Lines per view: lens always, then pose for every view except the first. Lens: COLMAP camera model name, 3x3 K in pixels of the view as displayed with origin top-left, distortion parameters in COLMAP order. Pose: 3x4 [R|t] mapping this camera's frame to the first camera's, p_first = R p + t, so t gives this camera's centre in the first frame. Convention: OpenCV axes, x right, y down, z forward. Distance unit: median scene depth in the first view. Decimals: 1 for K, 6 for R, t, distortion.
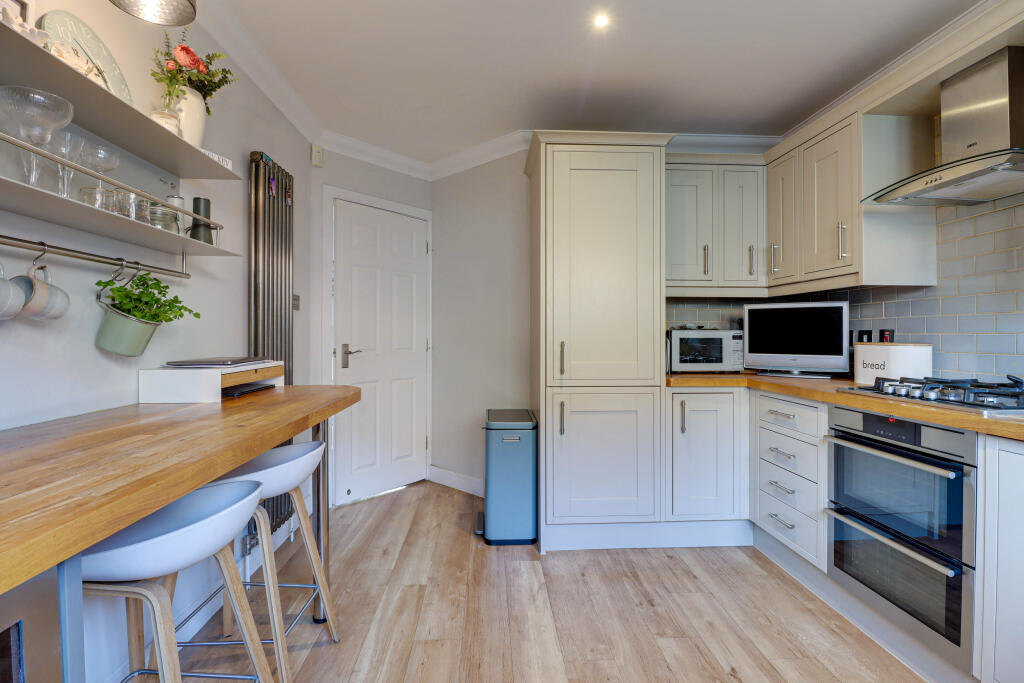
lens RADIAL K [[495.7, 0, 511.0], [0, 495.7, 337.3], [0, 0, 1]] dist [-0.000916, -0.000729]
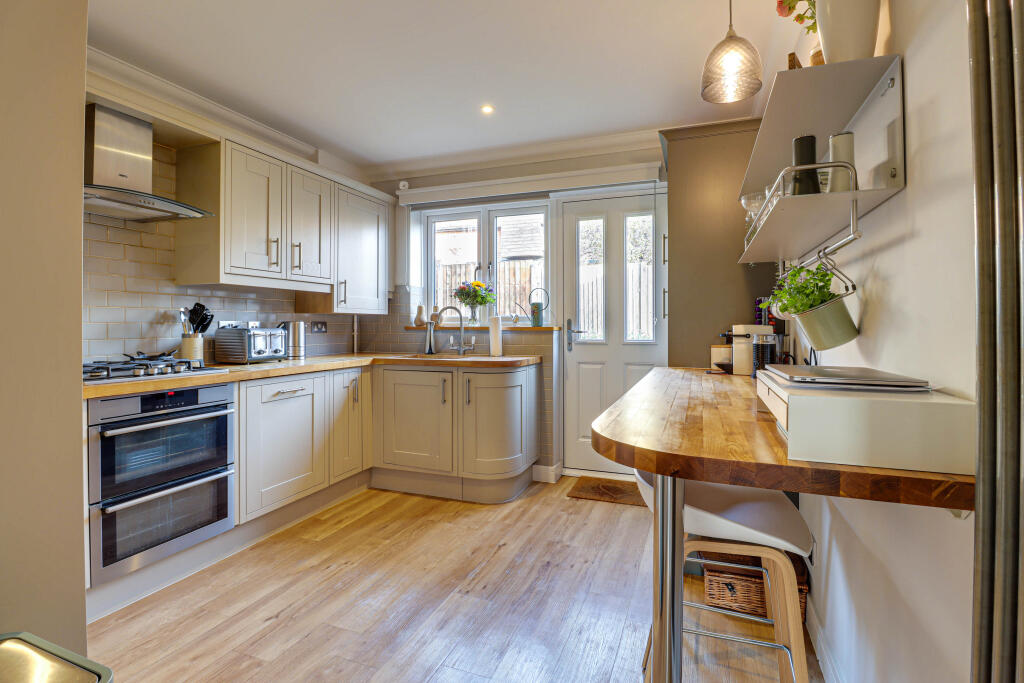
lens RADIAL K [[495.7, 0, 511.3], [0, 495.7, 331.3], [0, 0, 1]] dist [-0.000916, -0.000729]
pose [[-0.915981, 0.000549, 0.401221, -0.476807], [0.005359, 0.999927, 0.010867, 0.002417], [-0.401186, 0.012104, -0.915917, 1.665844]]
